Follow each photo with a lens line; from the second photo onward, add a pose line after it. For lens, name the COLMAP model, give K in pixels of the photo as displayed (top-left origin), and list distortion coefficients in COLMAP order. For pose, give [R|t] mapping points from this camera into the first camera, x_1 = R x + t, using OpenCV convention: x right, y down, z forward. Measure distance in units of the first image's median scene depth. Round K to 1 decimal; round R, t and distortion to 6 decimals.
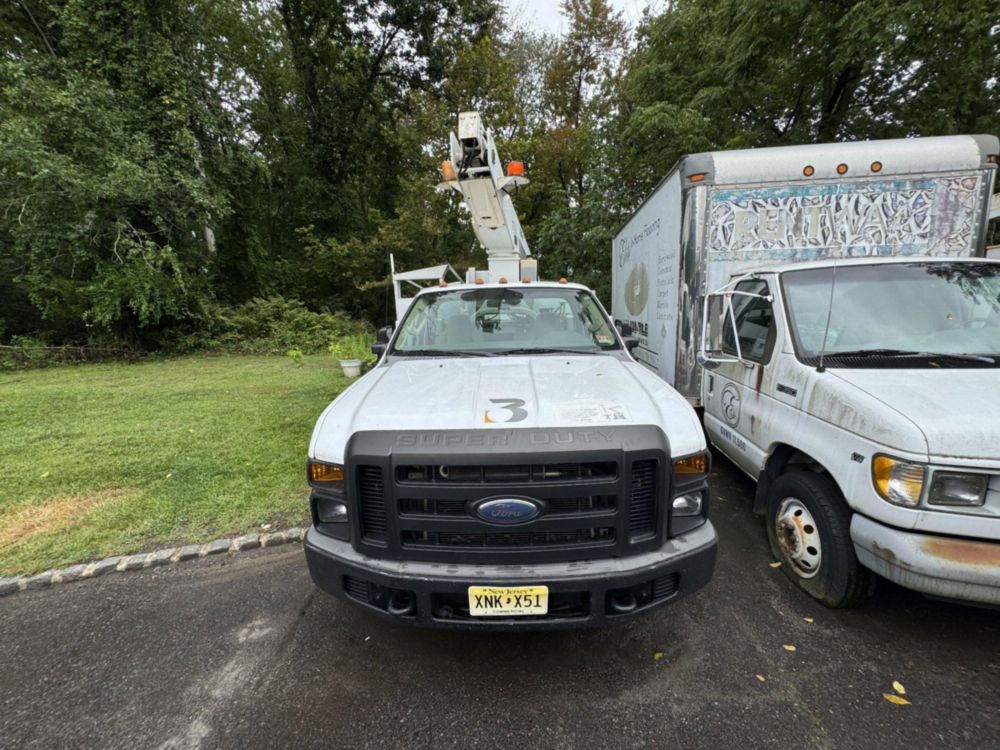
lens RADIAL K [[400.5, 0, 500.3], [0, 400.5, 374.5], [0, 0, 1]] dist [-0.002571, -0.000112]
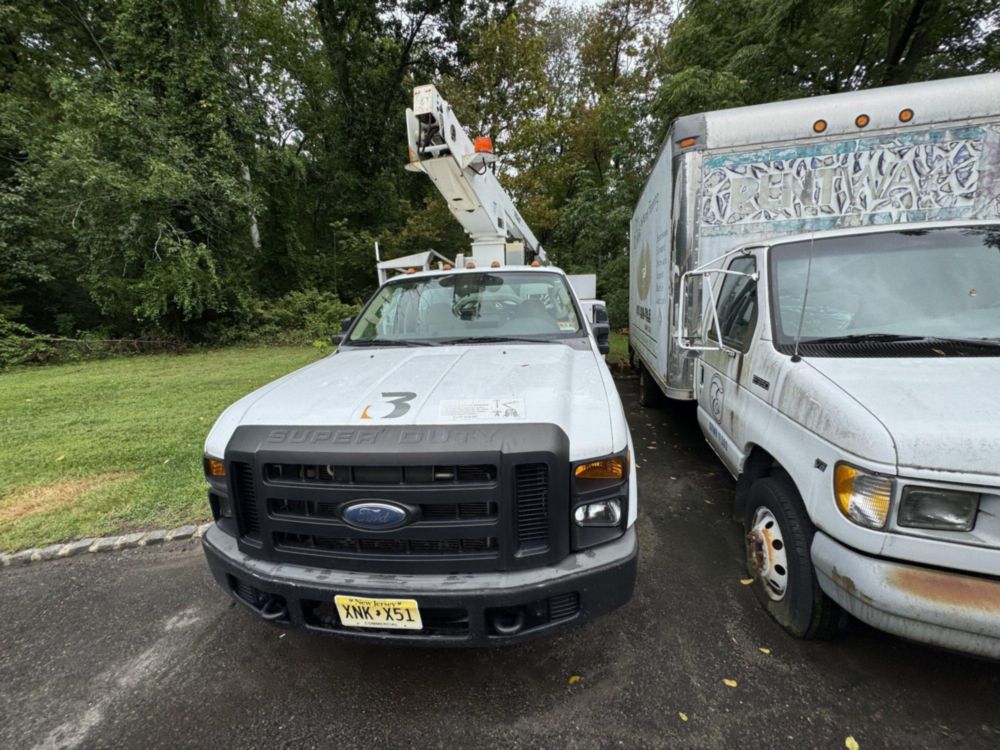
lens RADIAL K [[401.0, 0, 500.9], [0, 401.0, 374.2], [0, 0, 1]] dist [-0.002680, -0.000077]
pose [[0.994089, 0.000432, -0.108570, 0.180859], [0.002359, 0.999670, 0.025574, -0.001838], [0.108545, -0.025679, 0.993760, 0.059811]]
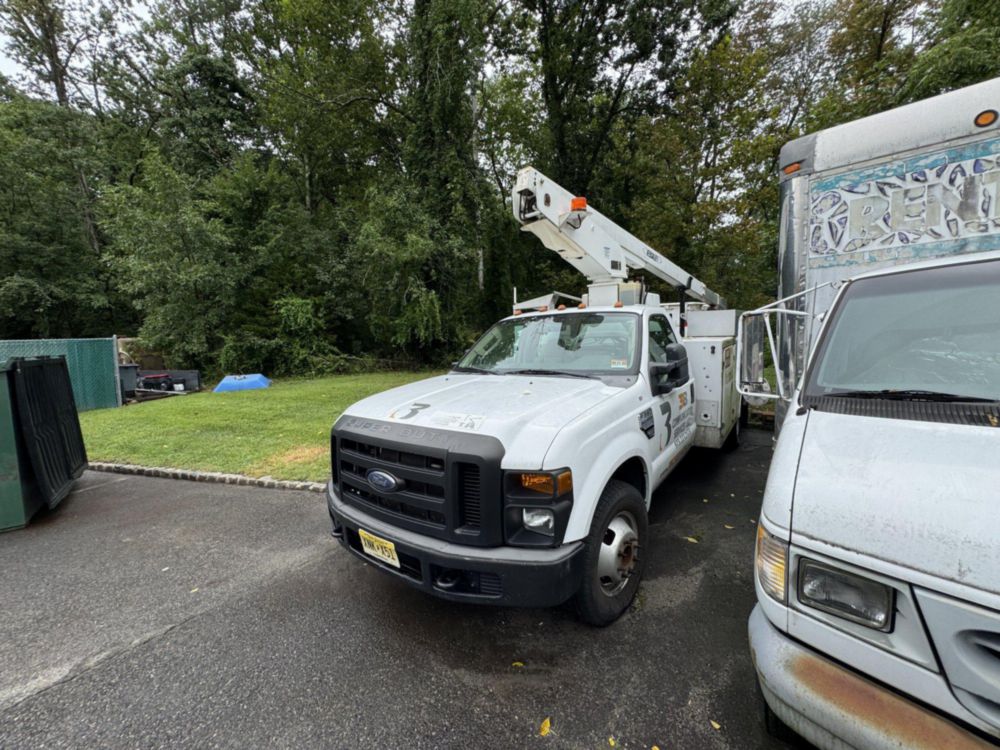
lens RADIAL K [[400.5, 0, 500.3], [0, 400.5, 374.5], [0, 0, 1]] dist [-0.002571, -0.000112]
pose [[0.810281, 0.048421, -0.584038, 0.514314], [-0.080712, 0.996304, -0.029377, -0.009172], [0.580457, 0.070943, 0.811195, 0.039377]]
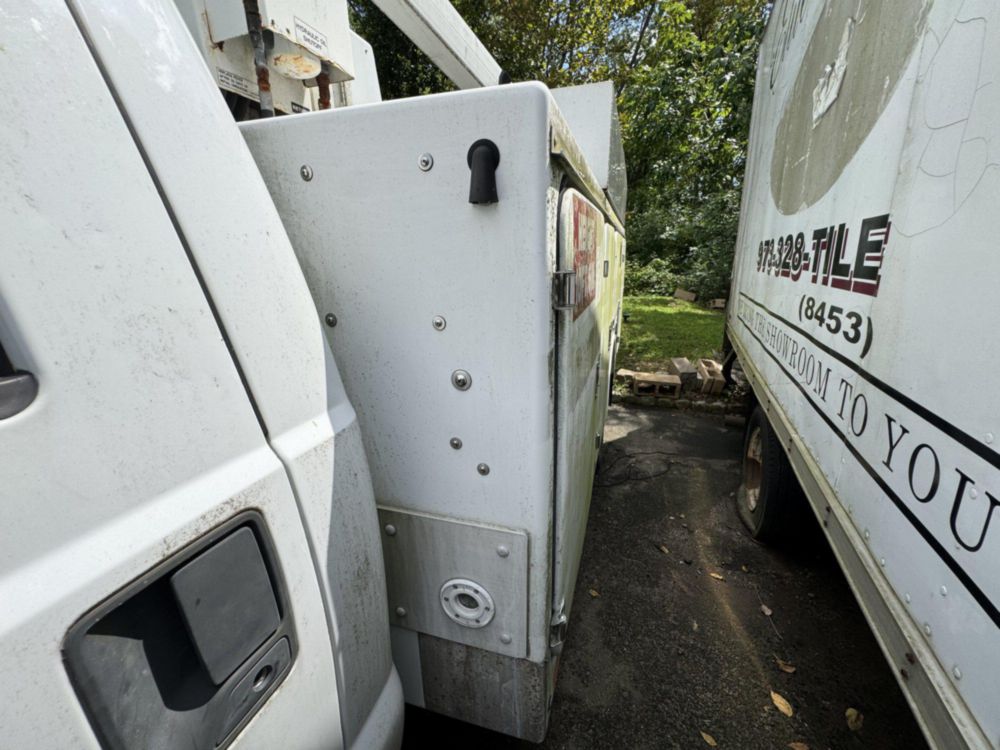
lens RADIAL K [[401.0, 0, 498.2], [0, 401.0, 373.8], [0, 0, 1]] dist [-0.003903, 0.000255]
pose [[0.953188, 0.080560, -0.291448, 0.389368], [-0.047177, 0.991674, 0.119817, -0.107597], [0.298674, -0.100459, 0.949053, 1.156108]]
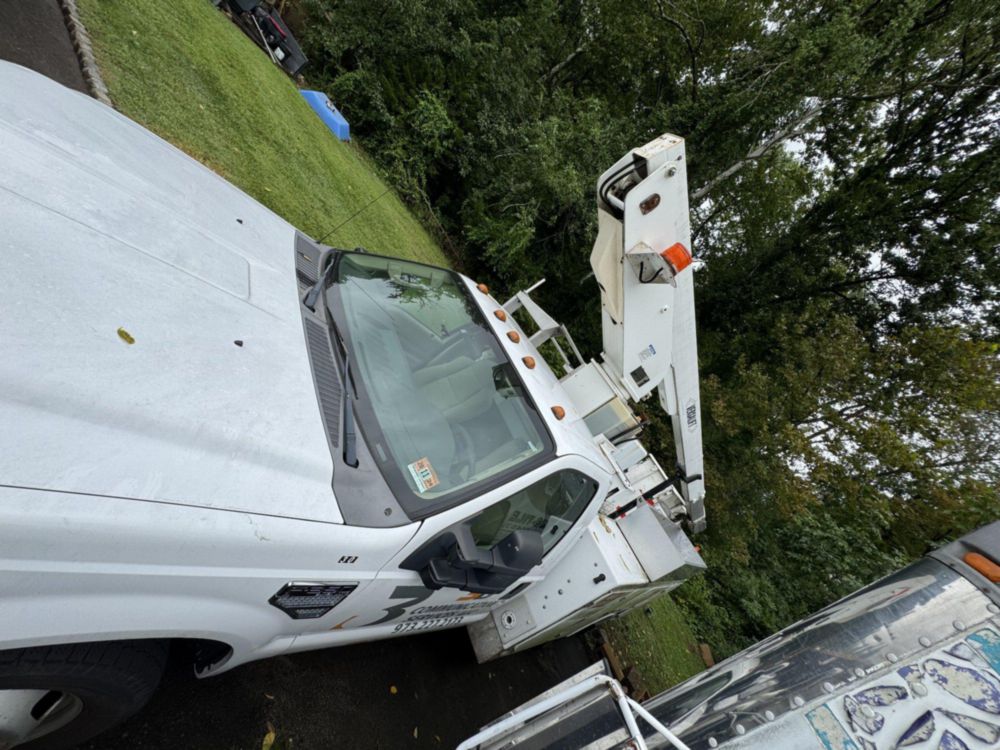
lens RADIAL K [[401.0, 0, 500.9], [0, 401.0, 374.2], [0, 0, 1]] dist [-0.002680, -0.000077]
pose [[0.368206, 0.724684, -0.582458, 0.423949], [-0.870218, 0.489179, 0.058512, -0.224918], [0.327329, 0.485321, 0.810752, 0.497884]]
